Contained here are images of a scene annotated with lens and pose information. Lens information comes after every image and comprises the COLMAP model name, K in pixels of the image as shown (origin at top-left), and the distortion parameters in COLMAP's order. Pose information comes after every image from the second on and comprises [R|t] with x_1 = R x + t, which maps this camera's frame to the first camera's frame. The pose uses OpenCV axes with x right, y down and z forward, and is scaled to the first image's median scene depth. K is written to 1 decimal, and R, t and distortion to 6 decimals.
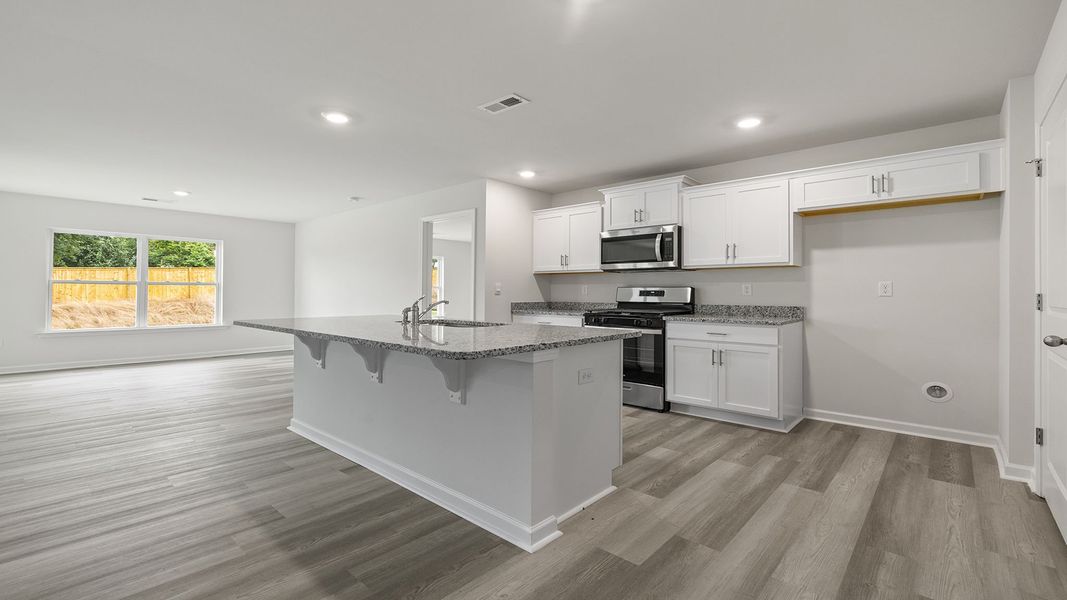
lens RADIAL K [[460.1, 0, 530.2], [0, 460.1, 286.1], [0, 0, 1]] dist [-0.000032, 0.000010]
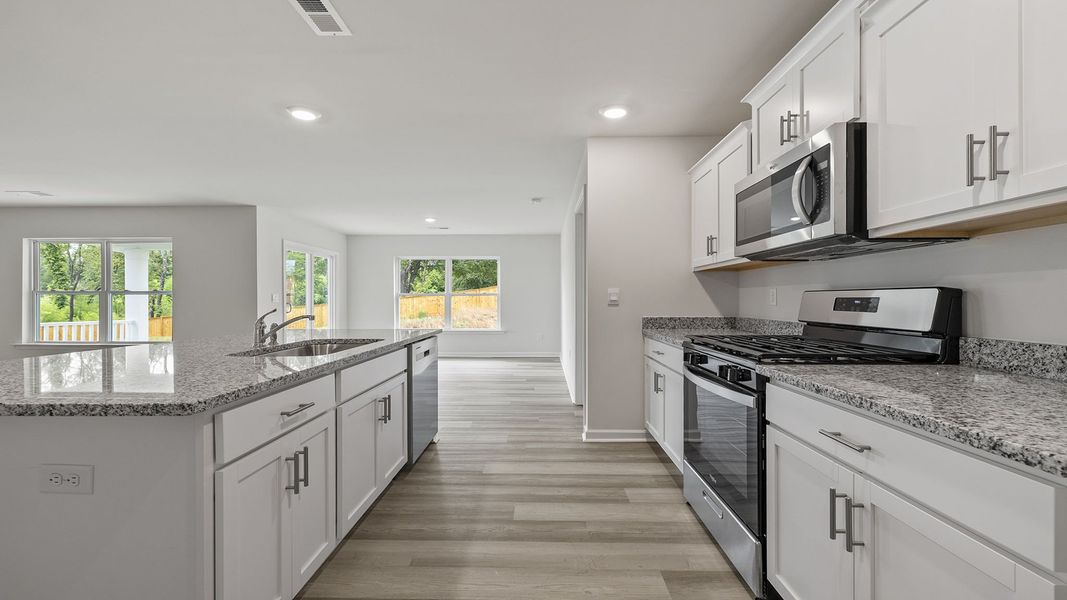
lens RADIAL K [[456.9, 0, 533.5], [0, 456.9, 300.0], [0, 0, 1]] dist [0.002906, 0.000241]
pose [[0.653771, -0.004902, -0.756677, 0.429964], [0.015358, 0.999859, 0.006791, 0.004841], [0.756537, -0.016061, 0.653754, 0.557692]]
